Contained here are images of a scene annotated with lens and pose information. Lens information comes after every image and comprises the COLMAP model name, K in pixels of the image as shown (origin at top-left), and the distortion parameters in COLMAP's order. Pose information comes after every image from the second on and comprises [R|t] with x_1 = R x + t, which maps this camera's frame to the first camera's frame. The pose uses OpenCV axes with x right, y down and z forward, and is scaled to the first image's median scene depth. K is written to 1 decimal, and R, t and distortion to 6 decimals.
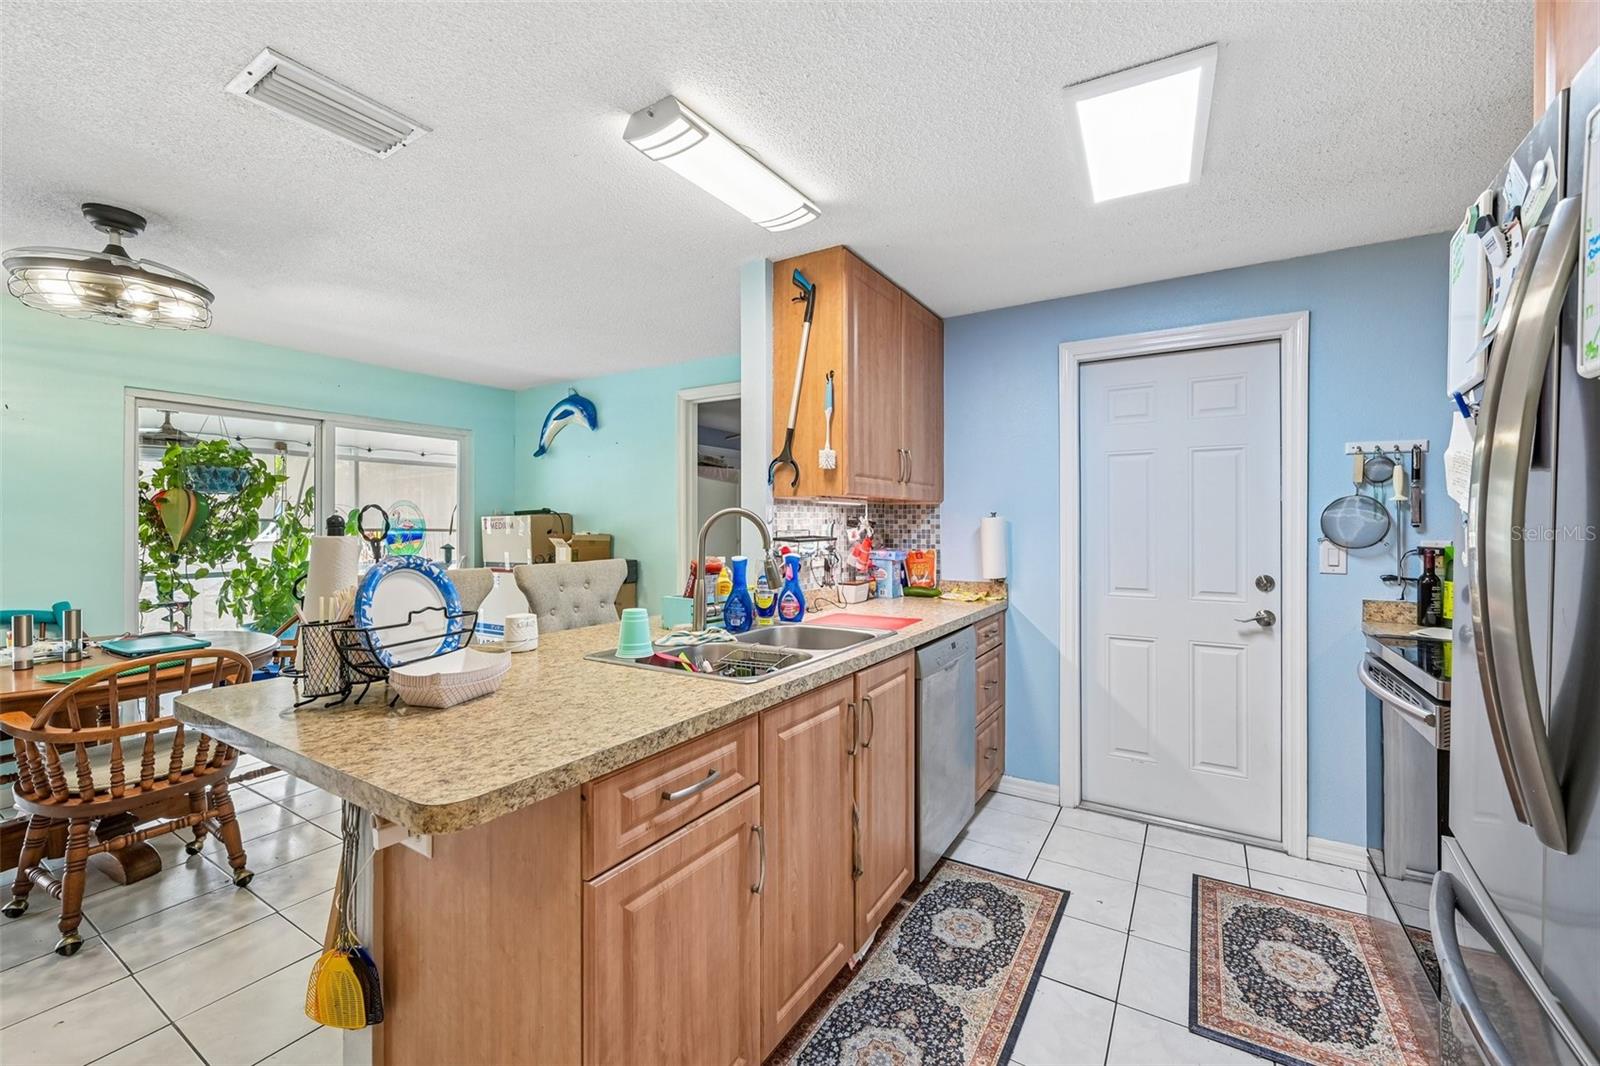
lens RADIAL K [[649.7, 0, 805.2], [0, 649.7, 524.8], [0, 0, 1]] dist [-0.002104, 0.000633]
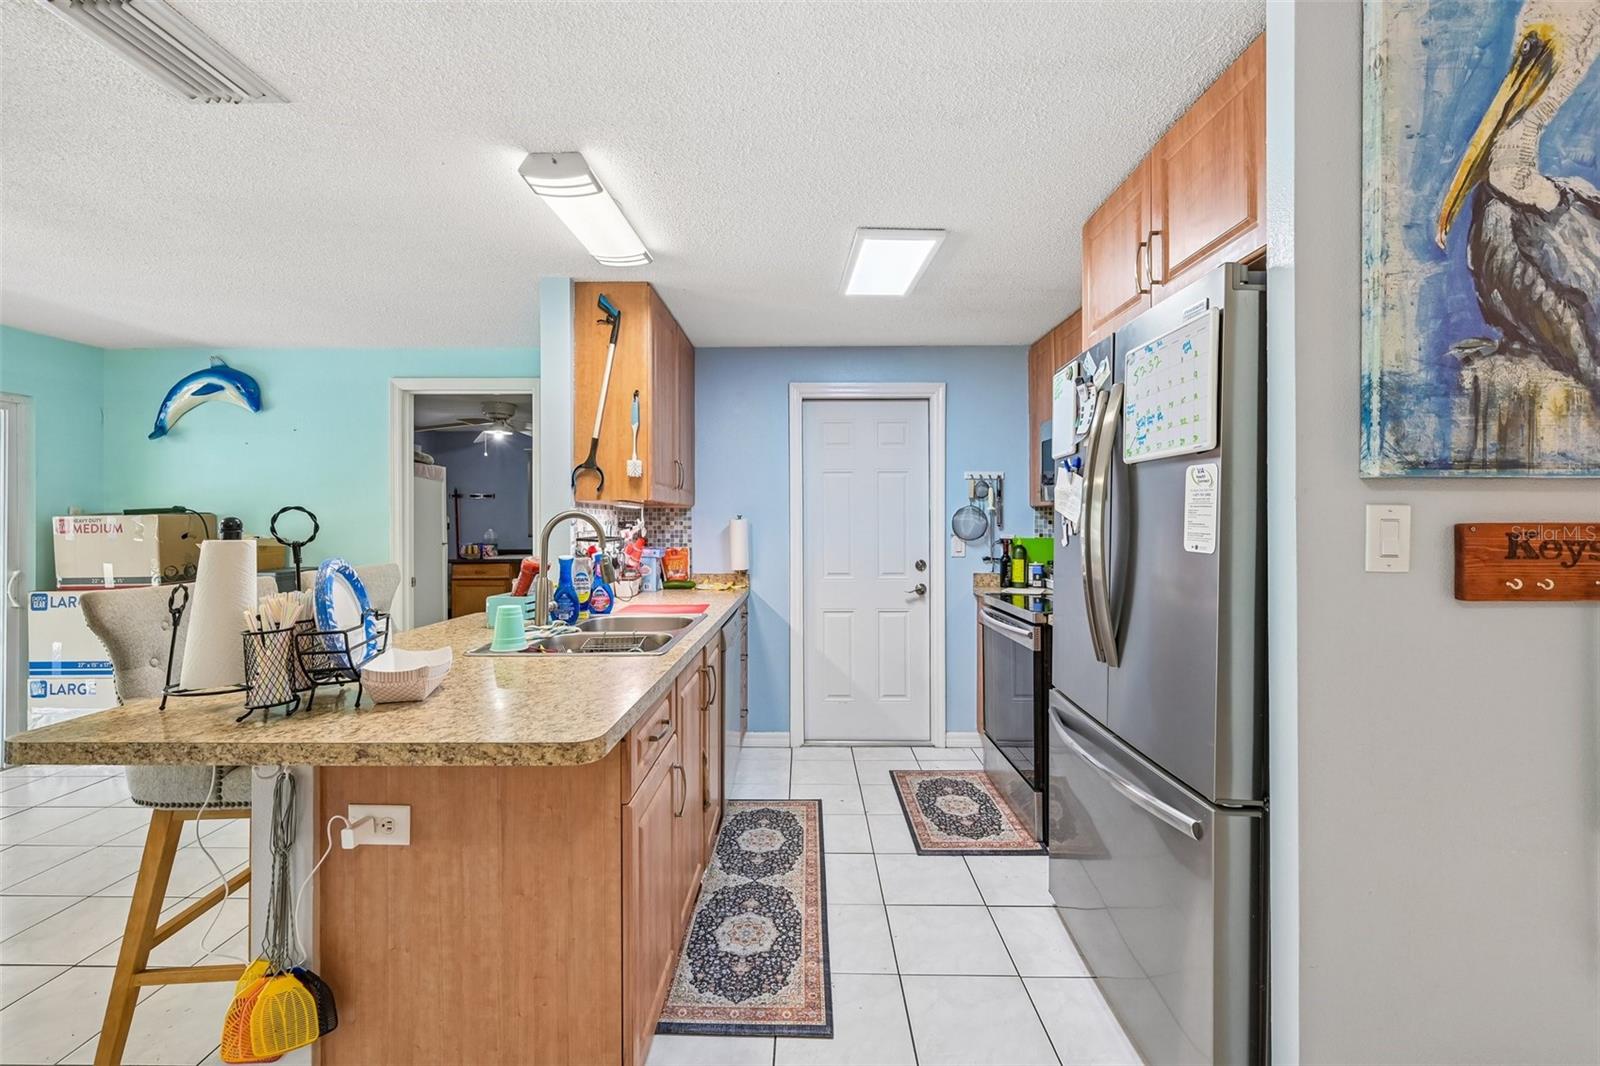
lens RADIAL K [[649.7, 0, 805.2], [0, 649.7, 523.6], [0, 0, 1]] dist [-0.002104, 0.000633]
pose [[0.853690, -0.001362, 0.520779, -0.307154], [0.002889, 0.999994, -0.002121, -0.001232], [-0.520773, 0.003315, 0.853689, -0.124340]]
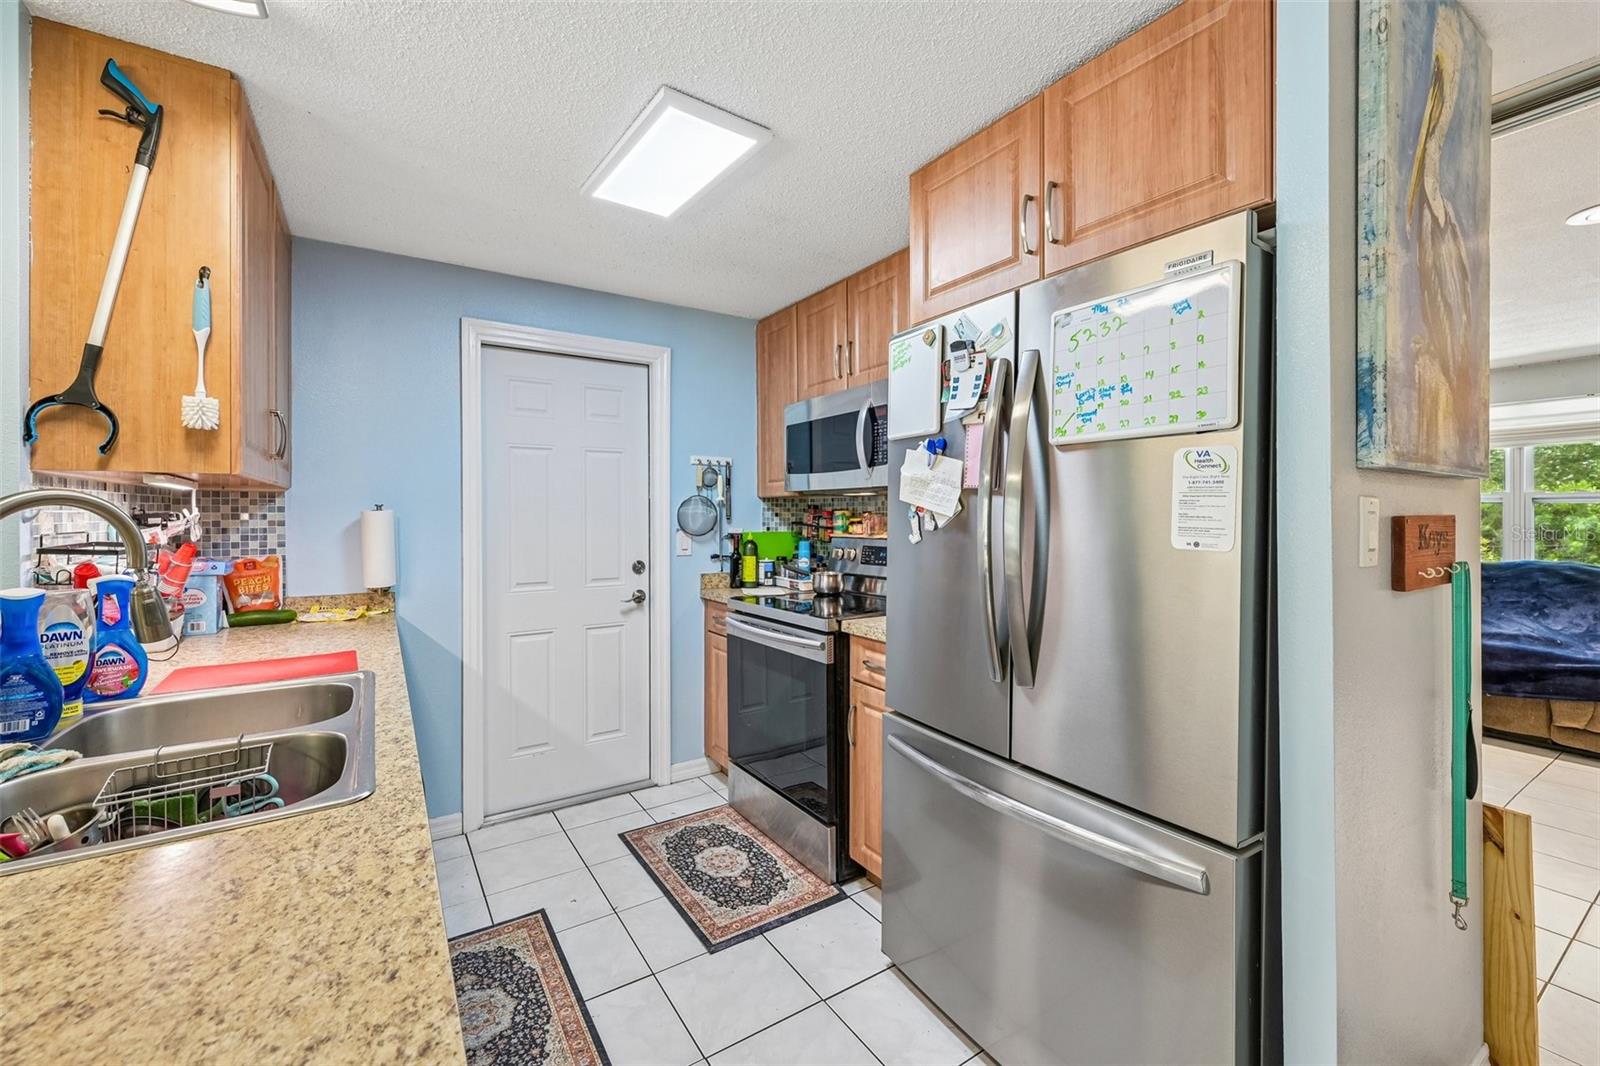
lens RADIAL K [[649.7, 0, 801.6], [0, 649.7, 515.3], [0, 0, 1]] dist [-0.002104, 0.000633]
pose [[0.426071, -0.001363, 0.904689, -0.275682], [0.004986, 0.999987, -0.000841, -0.003323], [-0.904676, 0.004869, 0.426072, 0.248469]]
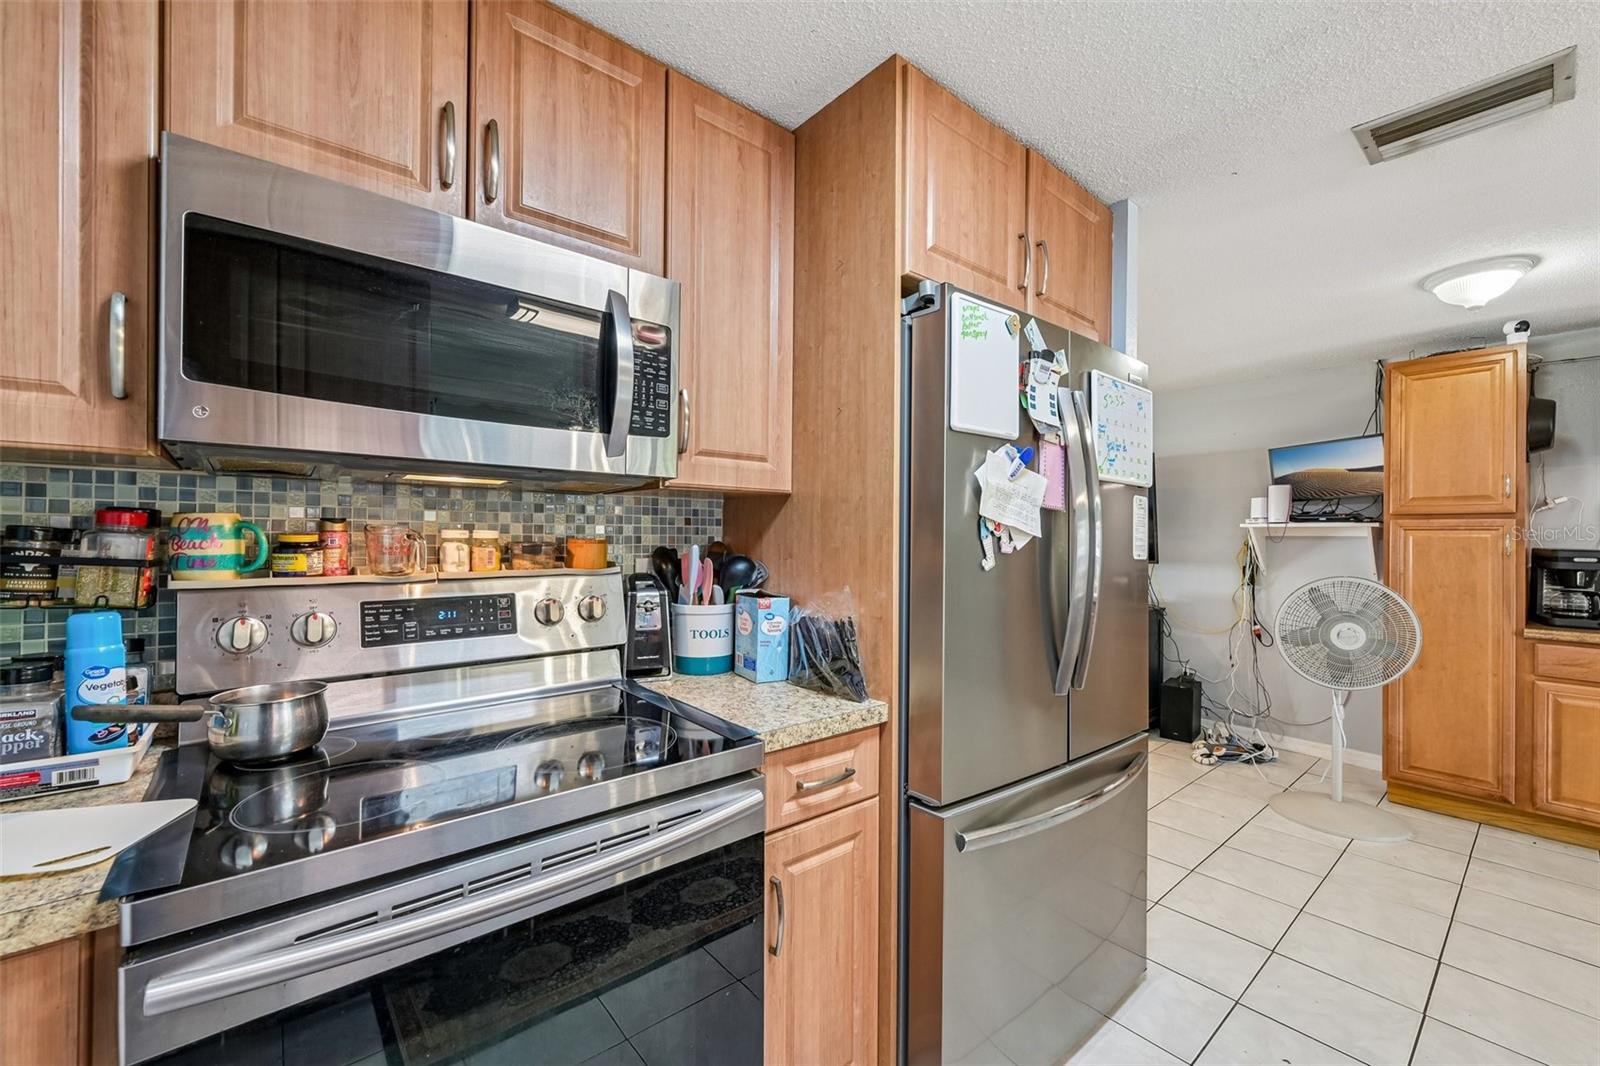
lens RADIAL K [[649.7, 0, 800.1], [0, 649.7, 535.1], [0, 0, 1]] dist [-0.002104, 0.000633]
pose [[-0.950976, -0.013107, 0.308986, 0.457317], [-0.012202, 0.999914, 0.004860, -0.003890], [-0.309023, 0.000852, -0.951054, 1.092066]]
